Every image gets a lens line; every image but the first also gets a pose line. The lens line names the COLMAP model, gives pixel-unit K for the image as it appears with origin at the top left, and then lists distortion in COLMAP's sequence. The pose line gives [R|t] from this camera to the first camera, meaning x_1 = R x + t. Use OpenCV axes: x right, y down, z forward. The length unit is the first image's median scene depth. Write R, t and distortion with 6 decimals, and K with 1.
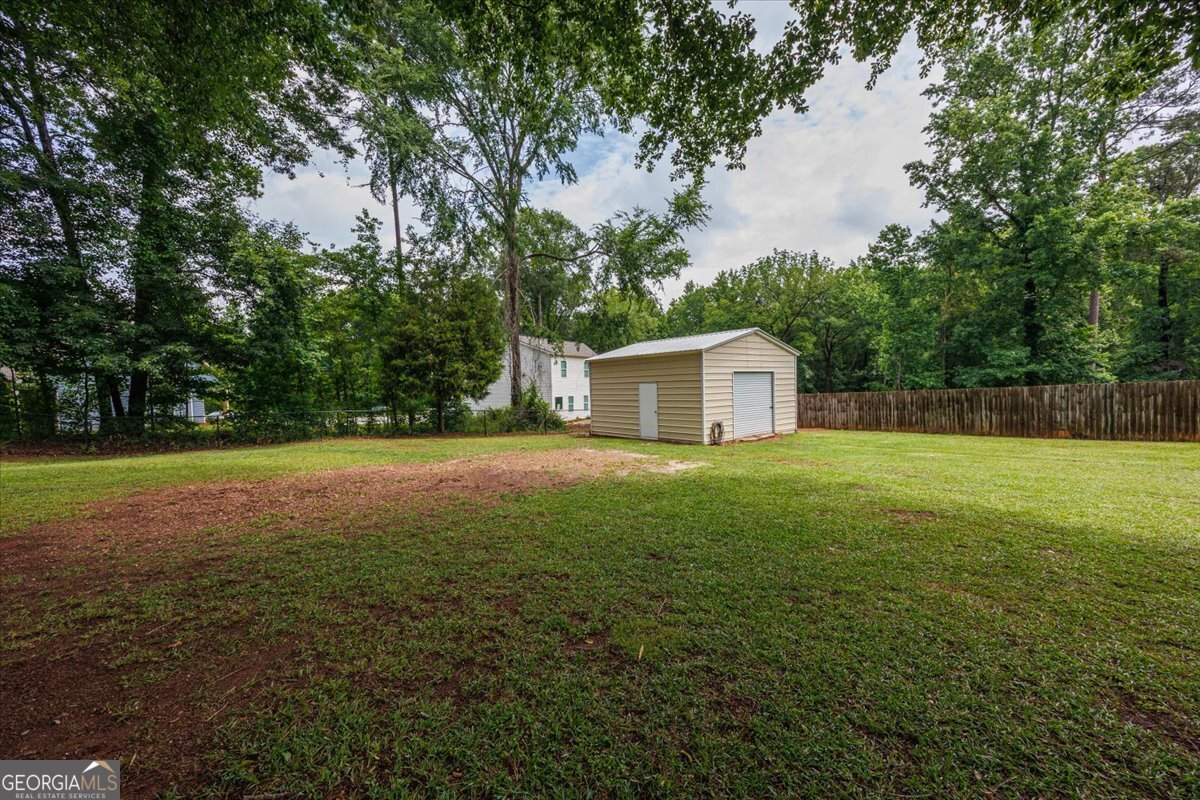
lens RADIAL K [[462.8, 0, 595.2], [0, 462.8, 401.3], [0, 0, 1]] dist [-0.000780, -0.000173]
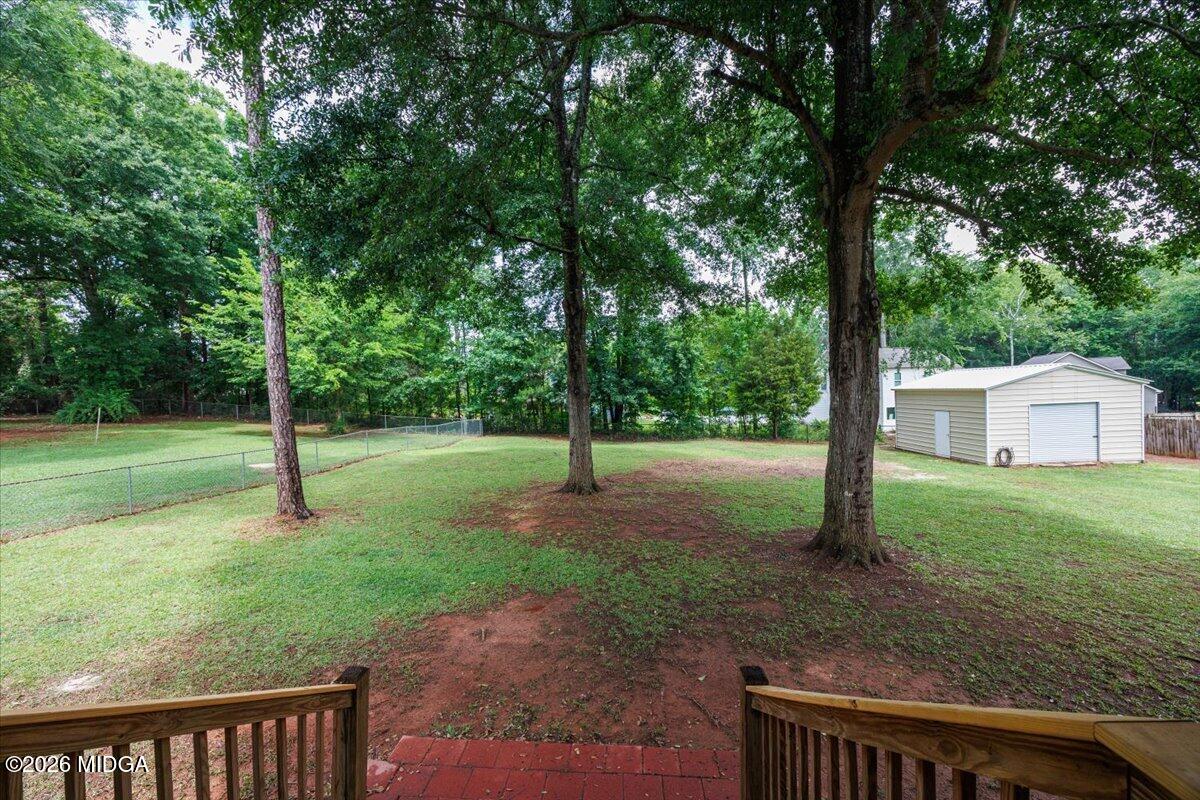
lens RADIAL K [[462.8, 0, 612.8], [0, 462.8, 398.8], [0, 0, 1]] dist [-0.000780, -0.000173]
pose [[0.778608, 0.011592, -0.627403, 0.199832], [-0.011154, 0.999927, 0.004632, -0.067186], [0.627411, 0.003391, 0.778681, -0.499466]]
